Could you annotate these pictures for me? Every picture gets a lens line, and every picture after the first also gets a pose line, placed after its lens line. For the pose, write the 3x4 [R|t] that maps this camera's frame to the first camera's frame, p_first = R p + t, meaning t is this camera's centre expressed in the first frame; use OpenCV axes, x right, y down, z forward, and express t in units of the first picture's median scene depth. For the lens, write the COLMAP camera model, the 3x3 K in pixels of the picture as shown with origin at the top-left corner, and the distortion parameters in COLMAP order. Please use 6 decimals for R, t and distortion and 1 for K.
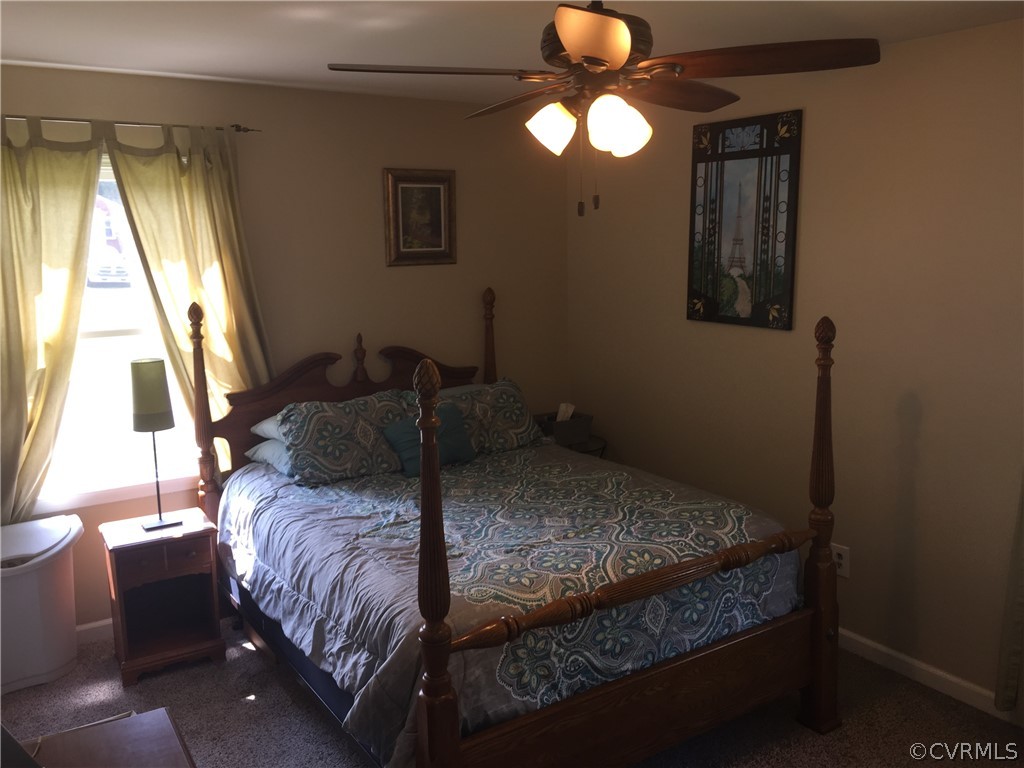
lens RADIAL K [[884.8, 0, 515.4], [0, 884.8, 380.8], [0, 0, 1]] dist [0.057711, -0.048343]
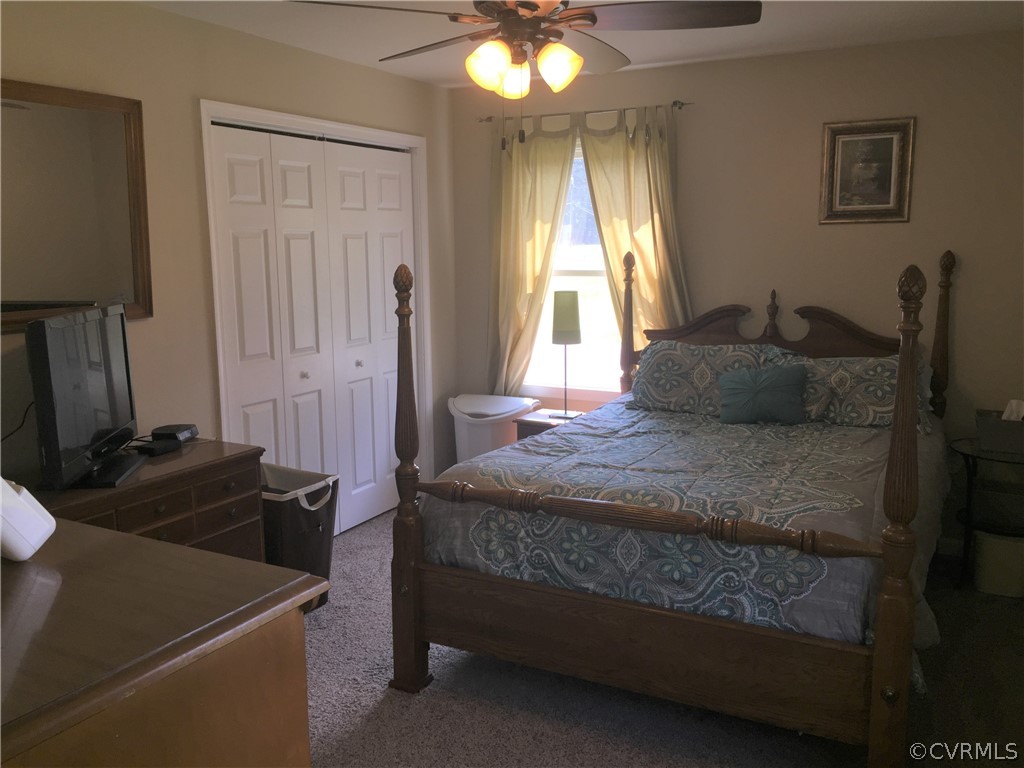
lens RADIAL K [[884.8, 0, 515.0], [0, 884.8, 388.3], [0, 0, 1]] dist [0.057711, -0.048343]
pose [[0.468782, 0.152261, -0.870092, 0.742941], [-0.143231, 0.985098, 0.095218, 0.004603], [0.871624, 0.079988, 0.483605, 0.312275]]
